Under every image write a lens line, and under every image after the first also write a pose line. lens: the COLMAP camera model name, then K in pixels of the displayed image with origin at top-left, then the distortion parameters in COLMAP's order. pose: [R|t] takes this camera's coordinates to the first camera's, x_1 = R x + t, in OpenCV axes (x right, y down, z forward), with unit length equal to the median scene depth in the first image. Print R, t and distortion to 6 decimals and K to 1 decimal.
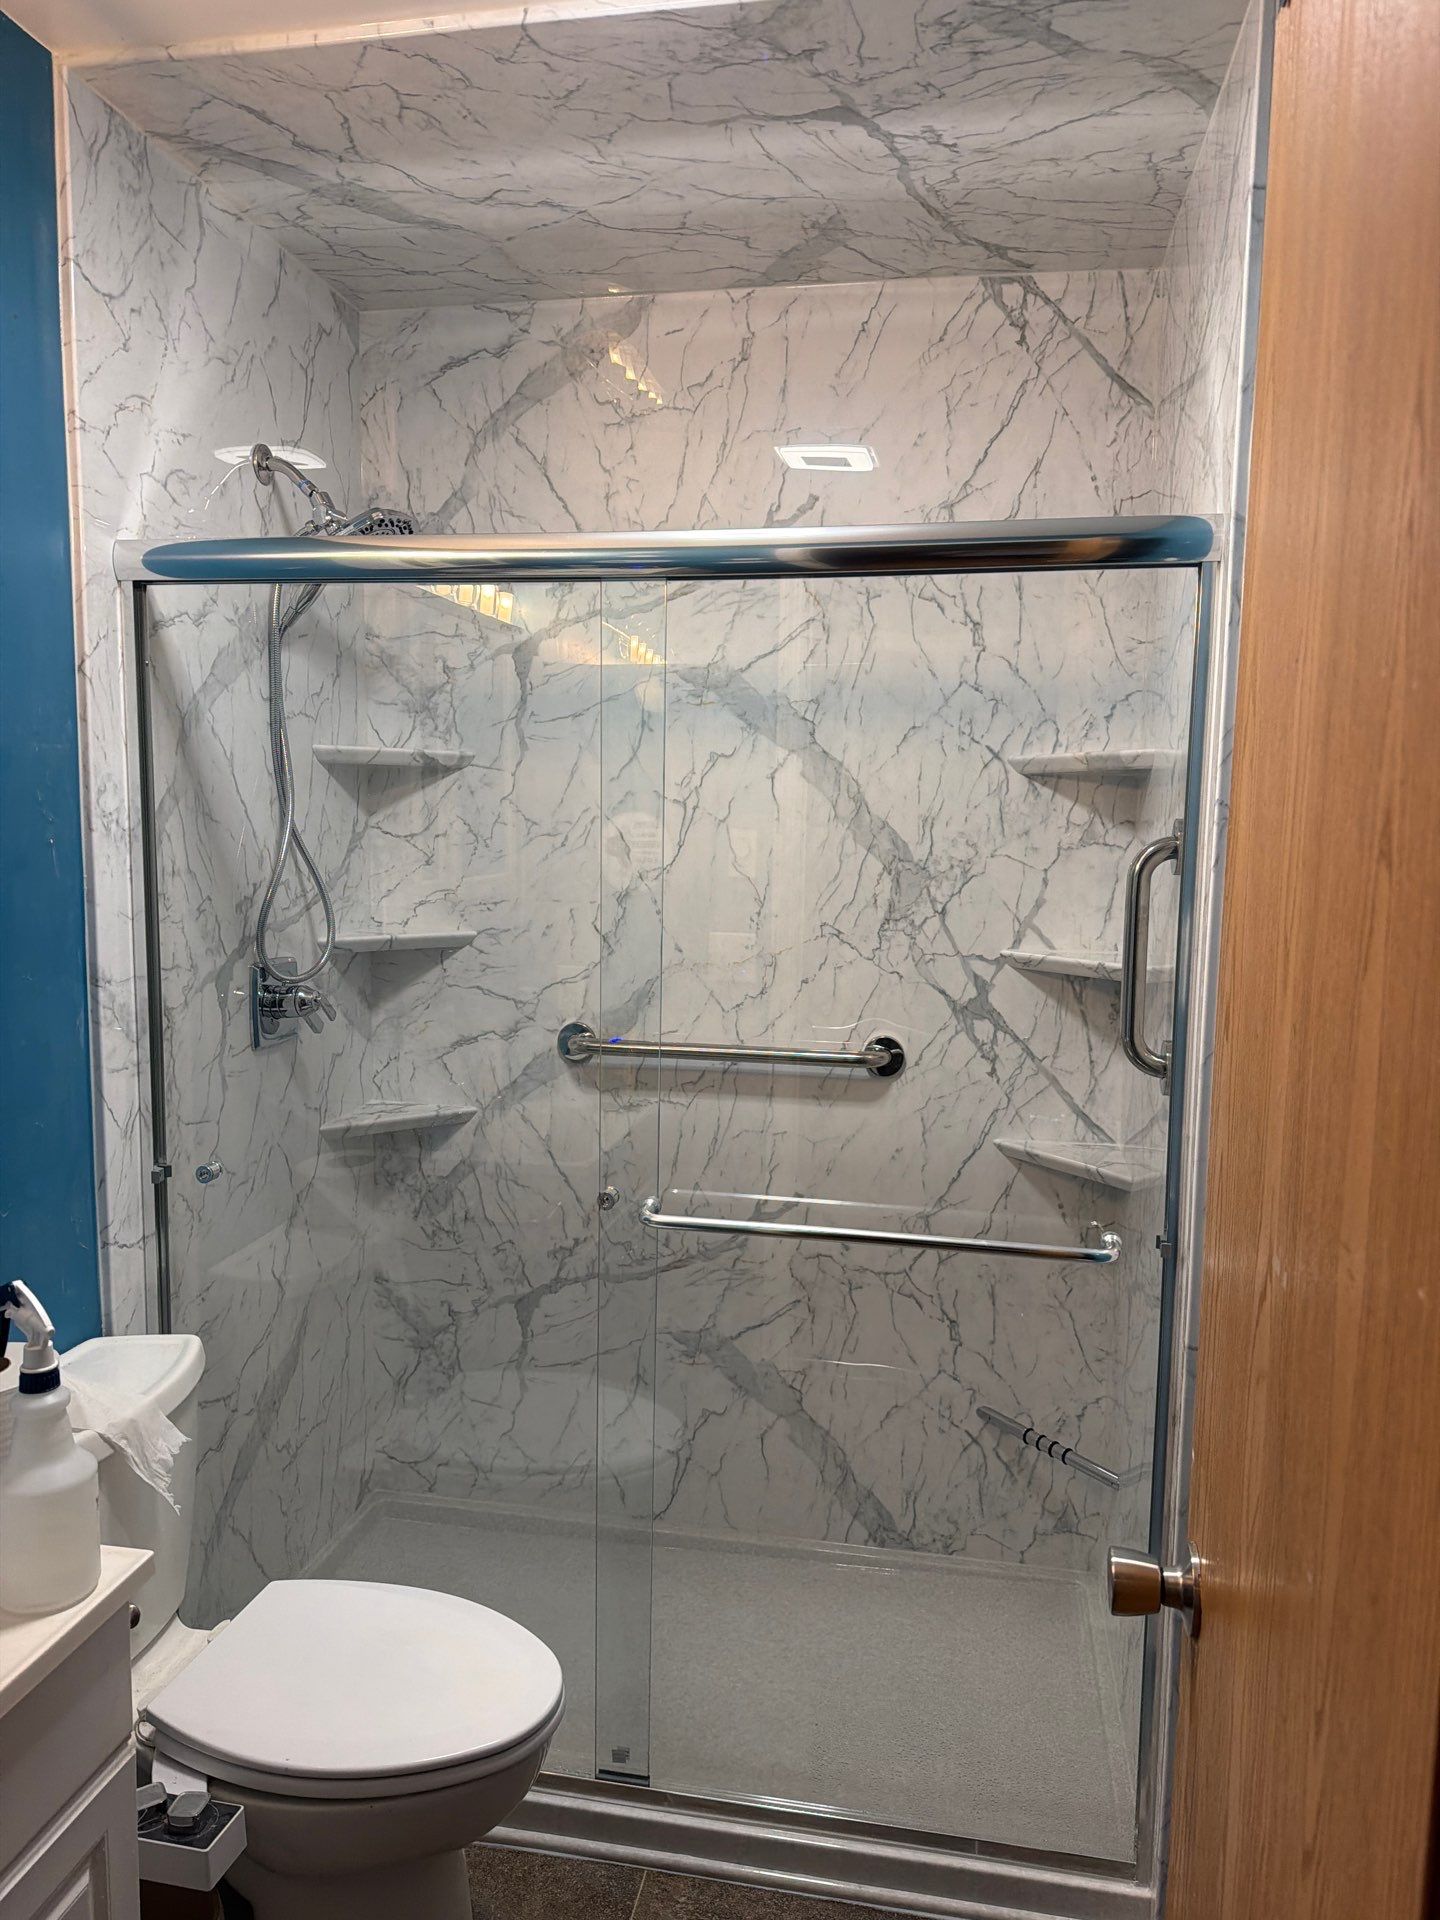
lens RADIAL K [[1371.1, 0, 717.8], [0, 1371.1, 964.7], [0, 0, 1]] dist [0.081326, -0.111735]
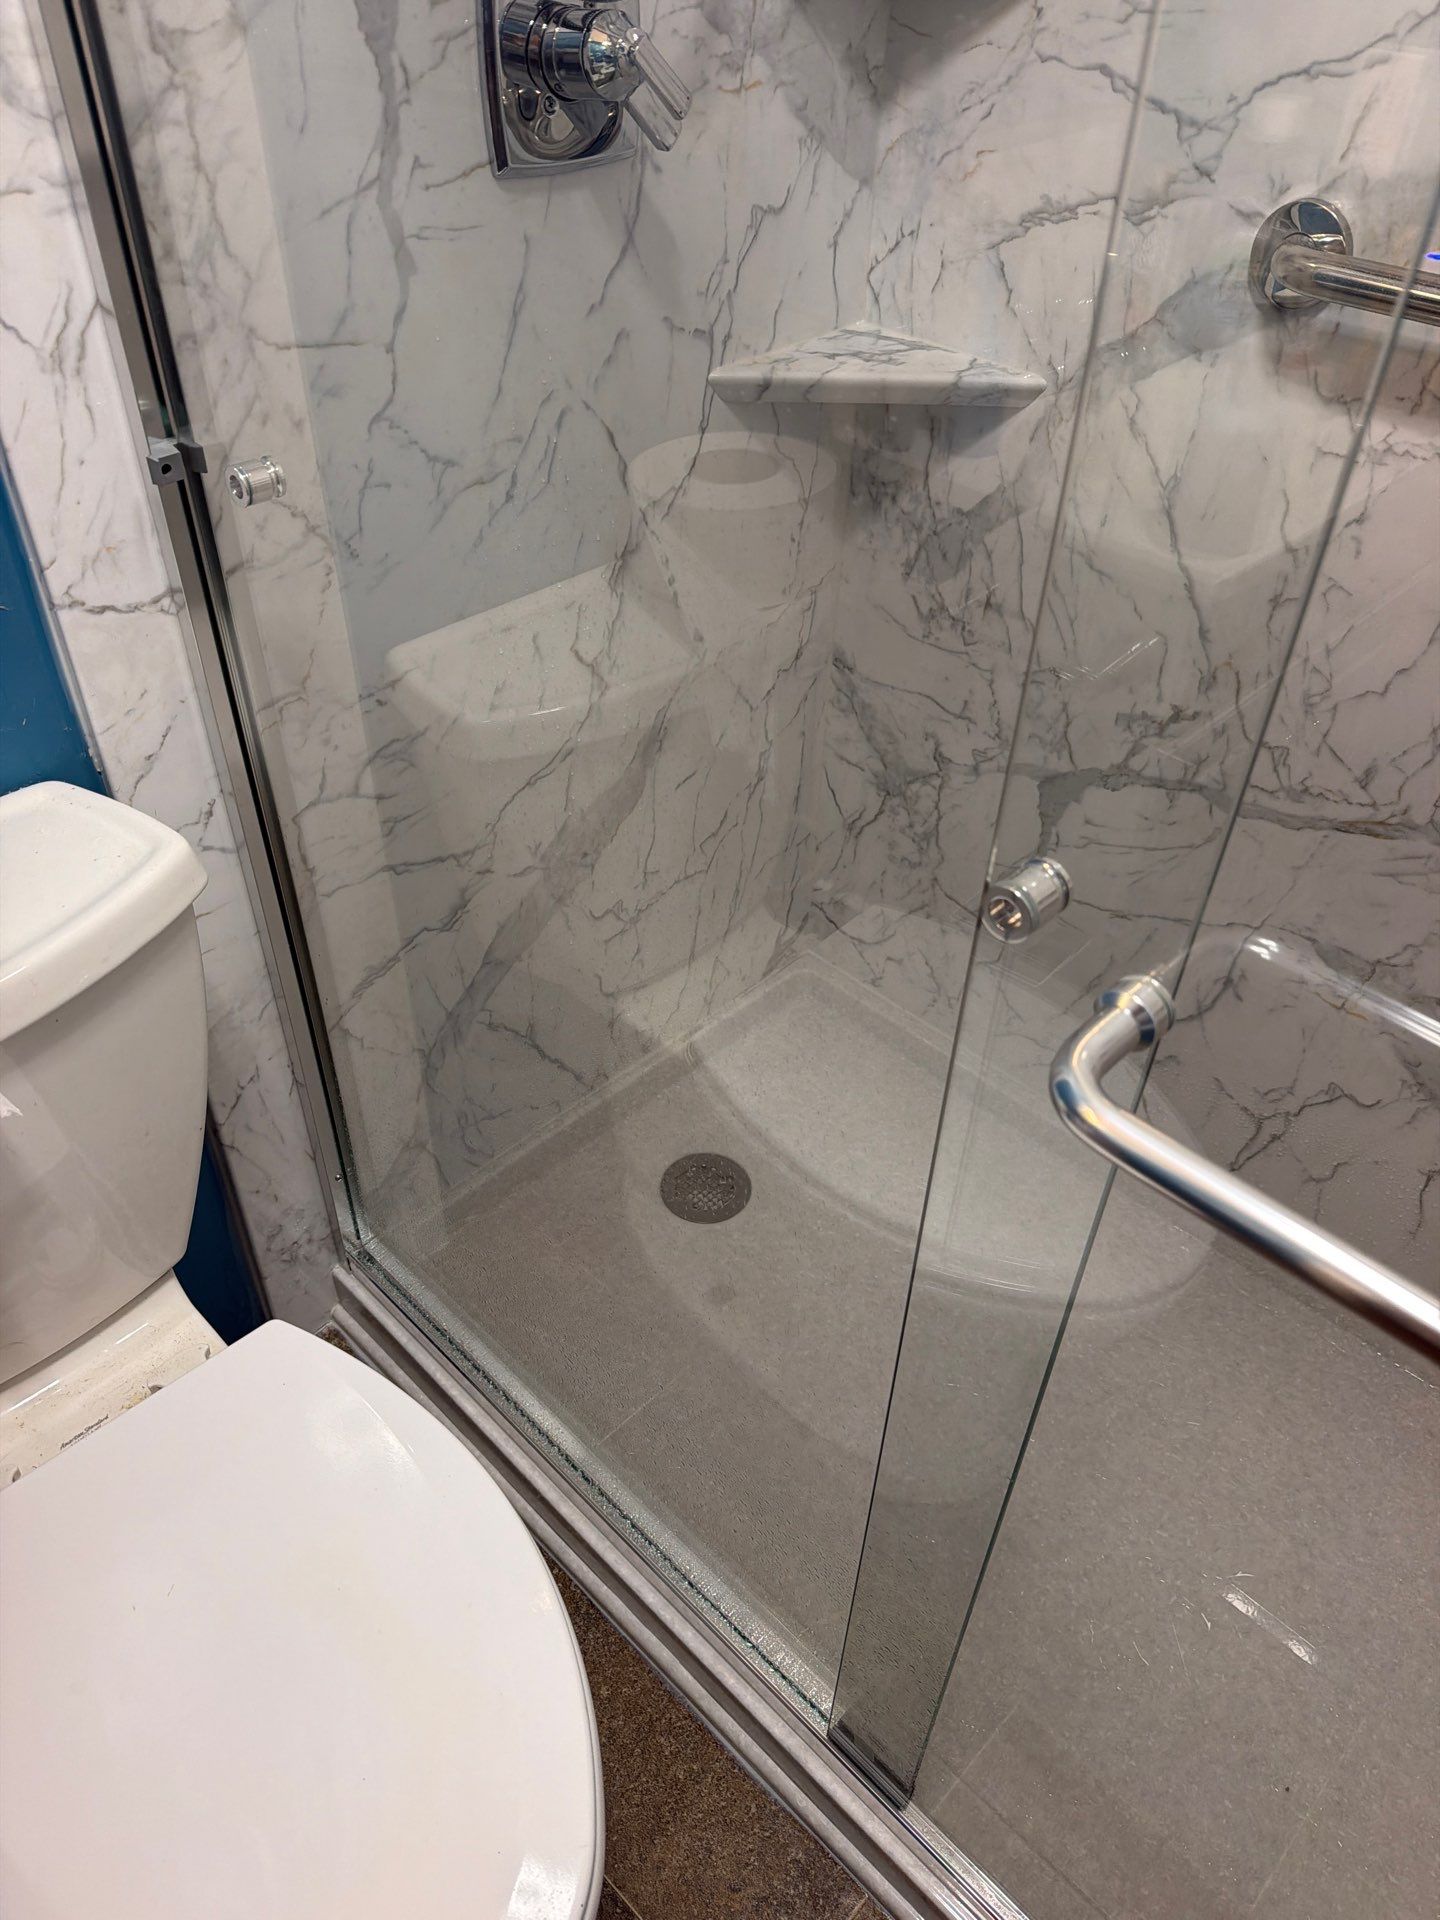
lens RADIAL K [[1371.1, 0, 717.8], [0, 1371.1, 964.7], [0, 0, 1]] dist [0.081326, -0.111735]
pose [[0.837287, 0.359781, -0.411713, -0.006015], [-0.076958, 0.823052, 0.562728, 0.013170], [0.541320, -0.439481, 0.716819, 0.580509]]
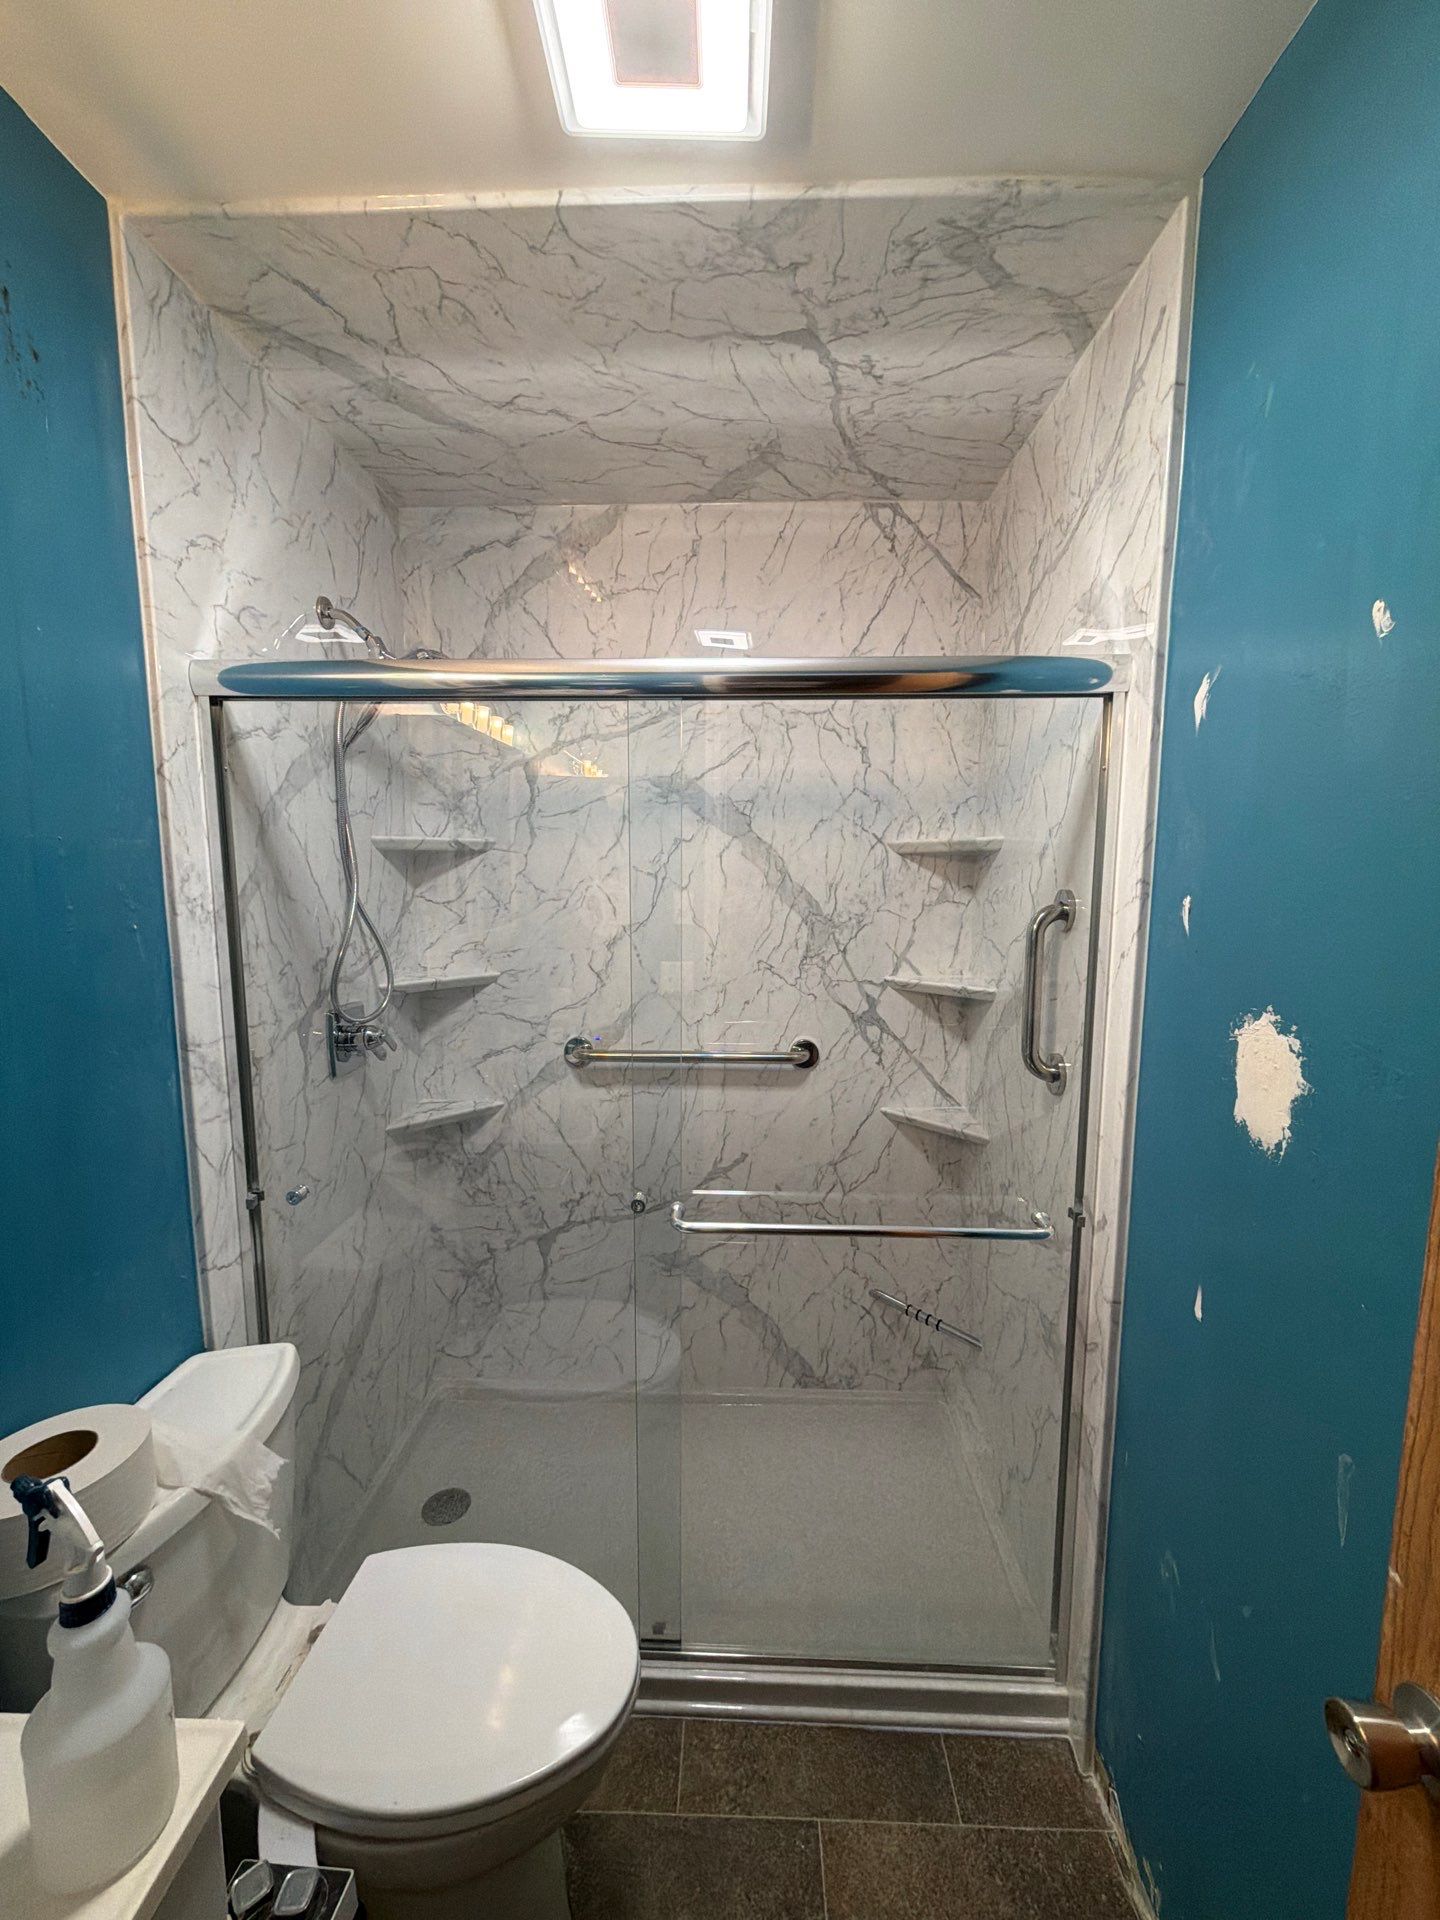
lens RADIAL K [[769.3, 0, 720.0], [0, 769.3, 960.0], [0, 0, 1]] dist [-0.000065, -0.000218]
pose [[0.988087, -0.030574, 0.150830, -0.083879], [0.029574, 0.999523, 0.008869, -0.040721], [-0.151030, -0.004302, 0.988520, 0.241771]]
